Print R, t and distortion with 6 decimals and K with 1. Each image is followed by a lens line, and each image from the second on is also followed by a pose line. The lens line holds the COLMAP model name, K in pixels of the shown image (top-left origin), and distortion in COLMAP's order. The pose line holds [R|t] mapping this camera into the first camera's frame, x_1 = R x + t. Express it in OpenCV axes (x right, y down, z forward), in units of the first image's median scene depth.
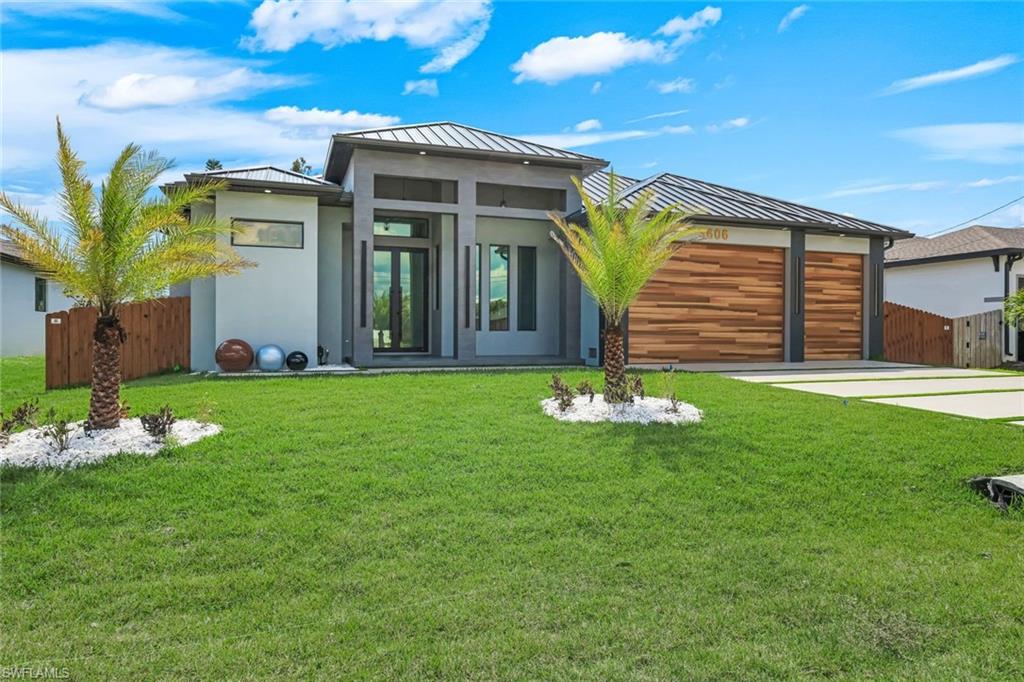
lens RADIAL K [[555.8, 0, 512.0], [0, 555.8, 341.0], [0, 0, 1]] dist [0.001945, -0.000406]
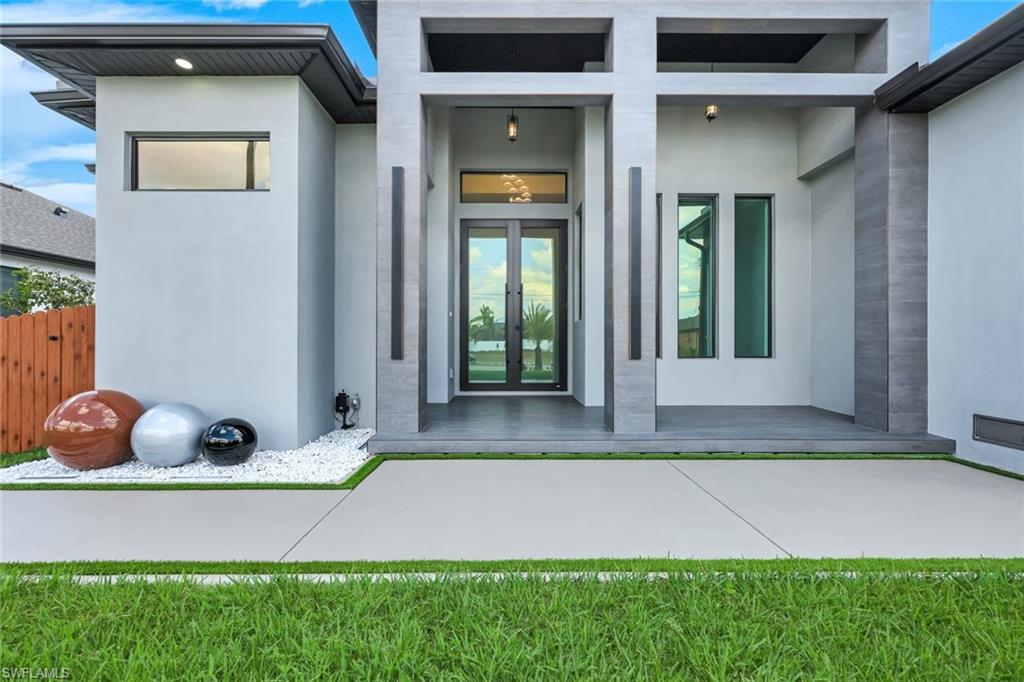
lens RADIAL K [[393.1, 0, 515.4], [0, 393.1, 359.0], [0, 0, 1]] dist [0.000182, 0.000096]
pose [[0.936002, 0.010197, -0.351846, -0.060647], [-0.002179, 0.999729, 0.023176, -0.029866], [0.351987, -0.020926, 0.935771, 0.684418]]
